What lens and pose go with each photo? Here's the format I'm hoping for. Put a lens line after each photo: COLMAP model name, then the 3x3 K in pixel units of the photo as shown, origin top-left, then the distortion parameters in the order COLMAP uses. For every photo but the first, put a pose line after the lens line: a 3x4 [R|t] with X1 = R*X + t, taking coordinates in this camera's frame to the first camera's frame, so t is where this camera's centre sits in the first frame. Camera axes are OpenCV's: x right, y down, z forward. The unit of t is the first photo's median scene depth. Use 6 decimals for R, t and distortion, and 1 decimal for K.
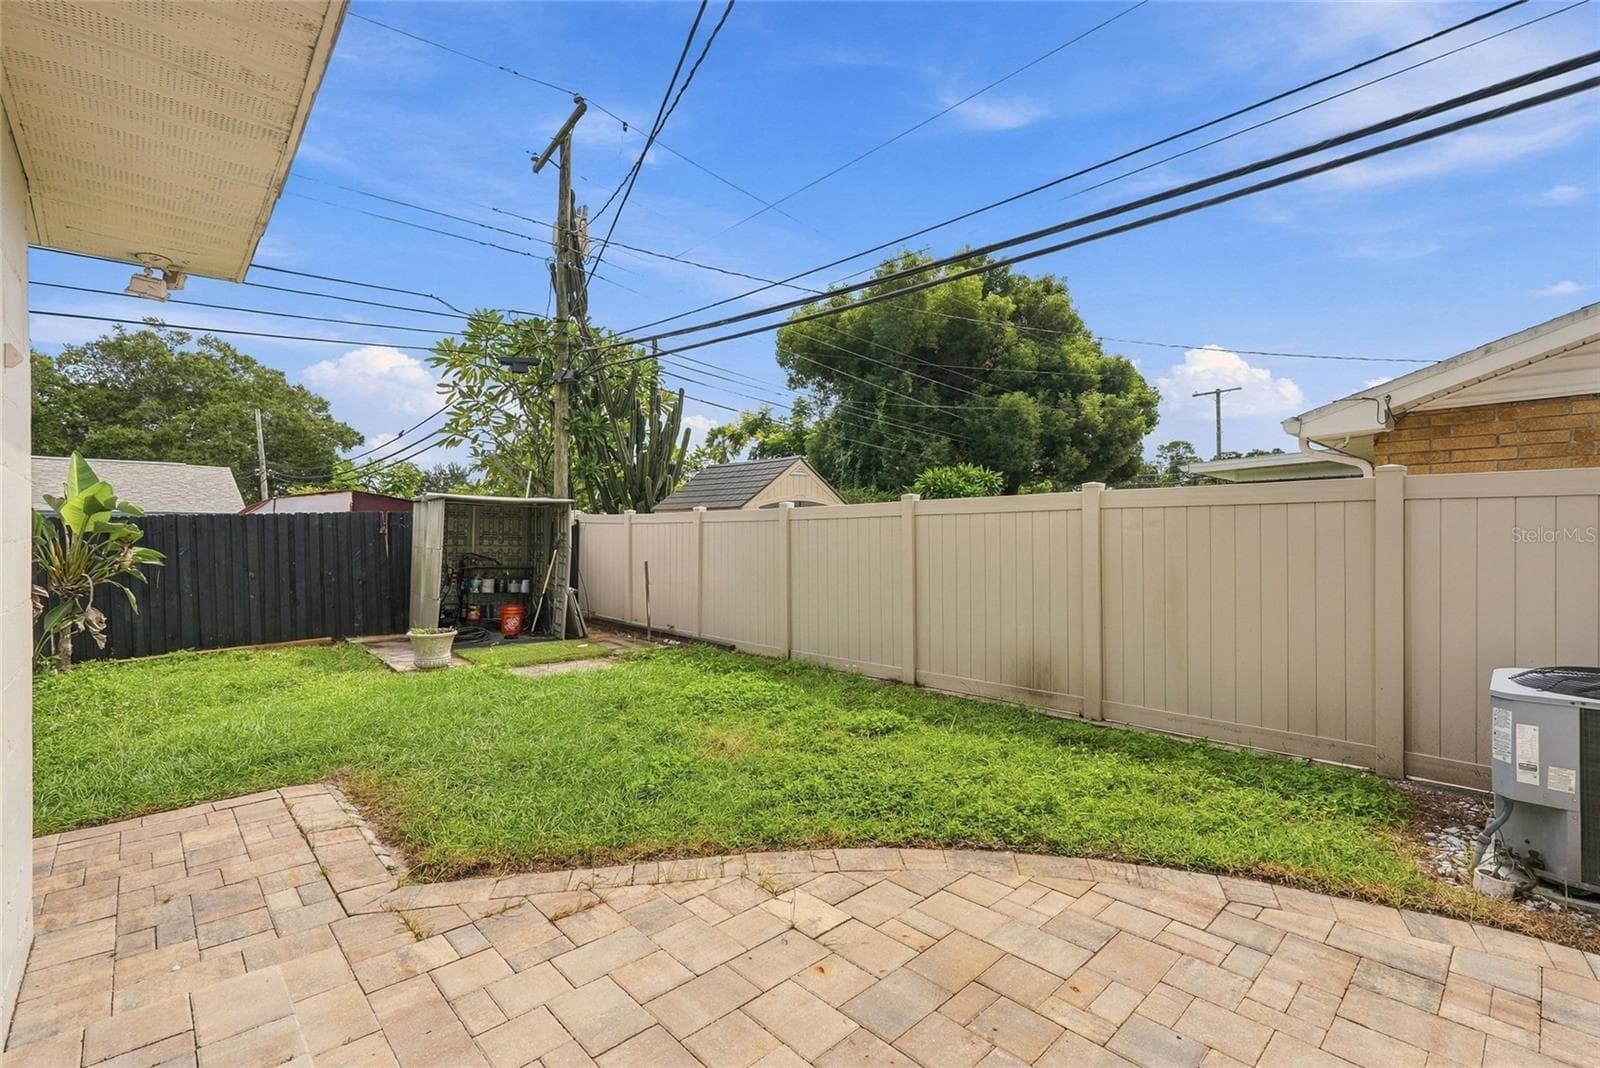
lens RADIAL K [[704.8, 0, 805.8], [0, 704.8, 540.5], [0, 0, 1]] dist [-0.002000, 0.002147]
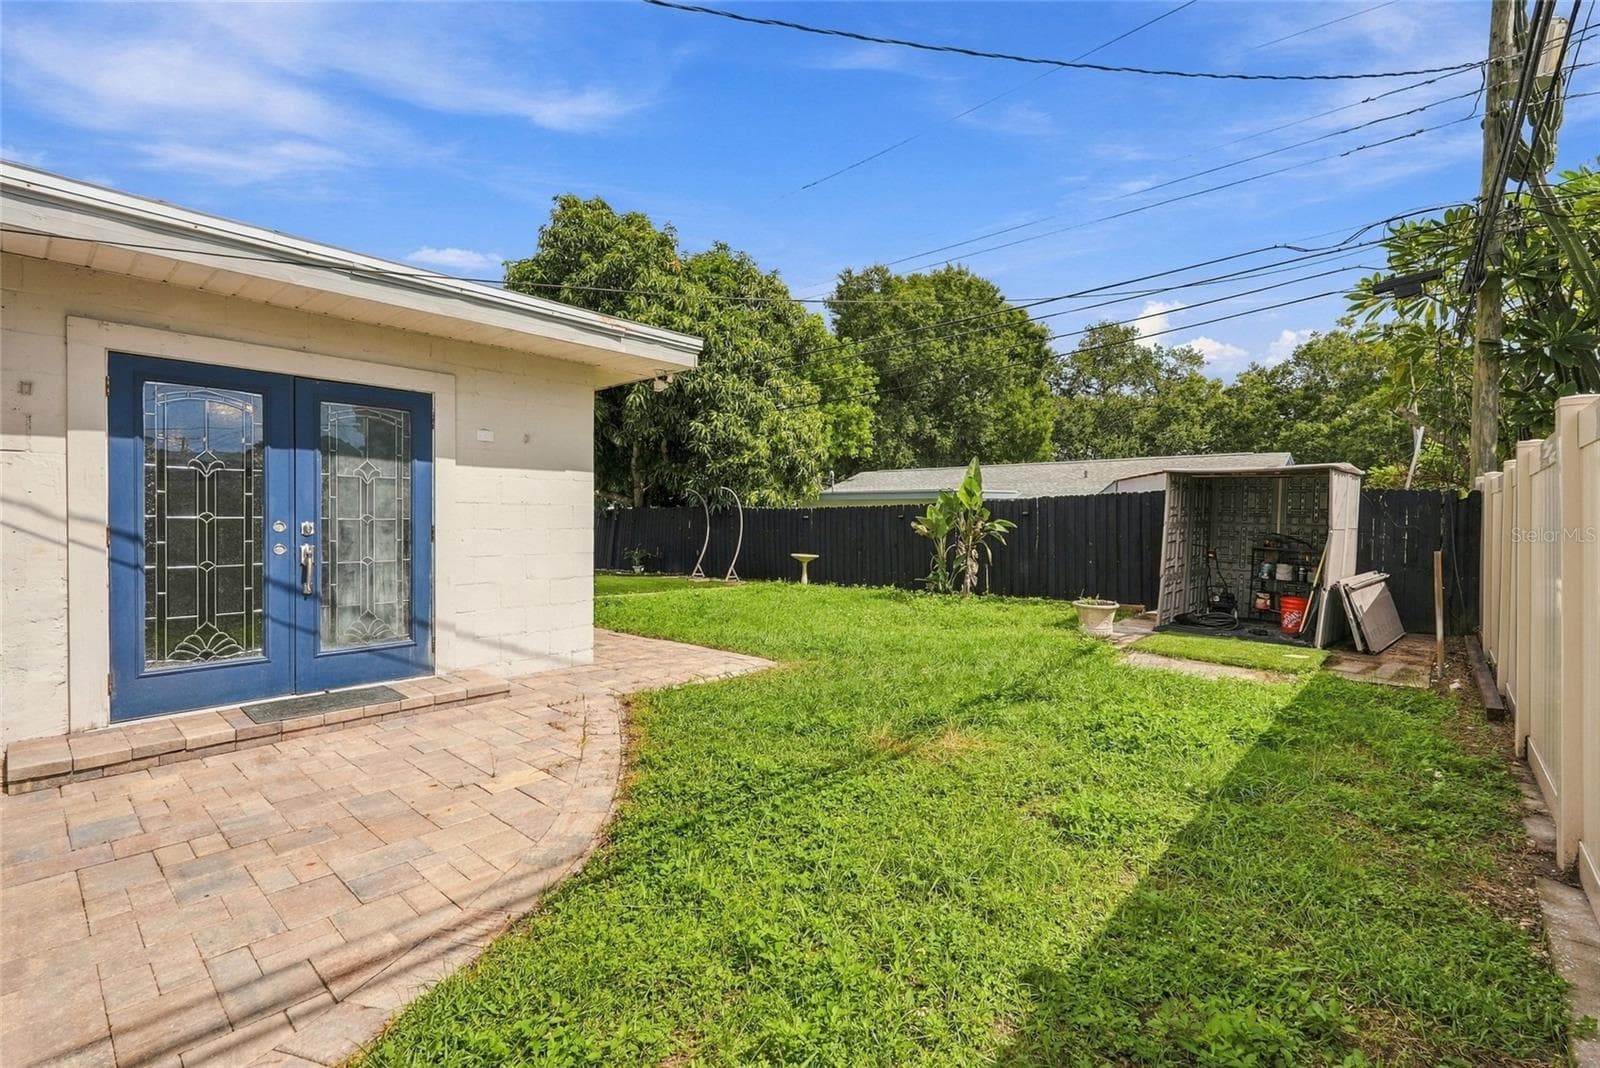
lens RADIAL K [[704.8, 0, 794.9], [0, 704.8, 522.6], [0, 0, 1]] dist [-0.002000, 0.002147]
pose [[0.095577, 0.001259, -0.995421, 0.351228], [-0.003600, 0.999993, 0.000919, 0.006570], [0.995416, 0.003496, 0.095581, 0.348546]]
